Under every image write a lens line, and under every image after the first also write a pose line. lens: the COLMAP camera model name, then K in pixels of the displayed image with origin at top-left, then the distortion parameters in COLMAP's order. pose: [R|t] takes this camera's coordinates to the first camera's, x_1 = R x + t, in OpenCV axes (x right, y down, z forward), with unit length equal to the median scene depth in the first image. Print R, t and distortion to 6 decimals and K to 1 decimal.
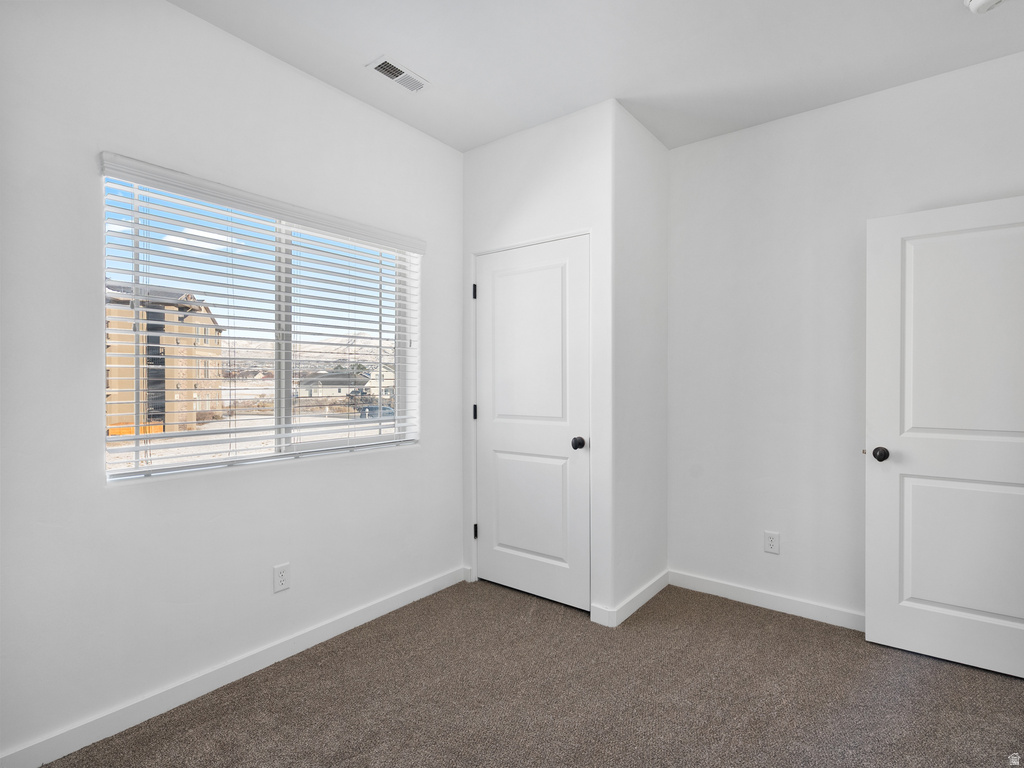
lens RADIAL K [[517.3, 0, 512.8], [0, 517.3, 384.5], [0, 0, 1]] dist [0.000328, 0.001537]
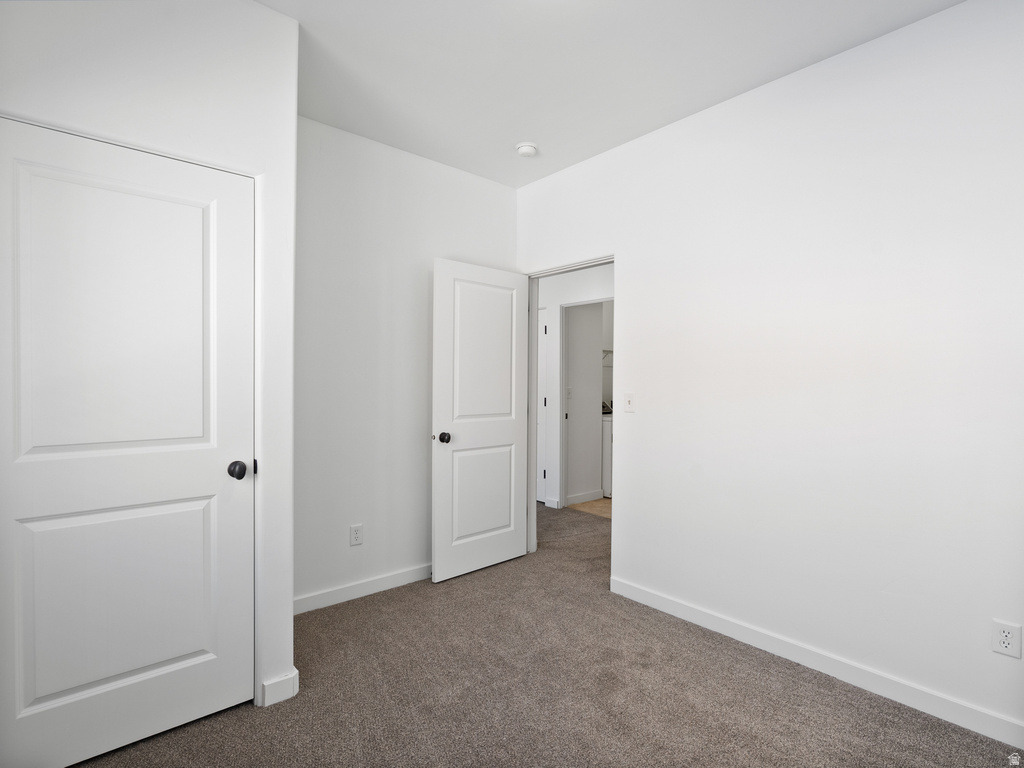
lens RADIAL K [[517.3, 0, 512.8], [0, 517.3, 384.5], [0, 0, 1]] dist [0.000328, 0.001537]
pose [[0.201031, -0.003737, 0.979578, -0.535130], [-0.000345, 0.999992, 0.003886, -0.006441], [-0.979585, -0.001119, 0.201028, 0.541856]]
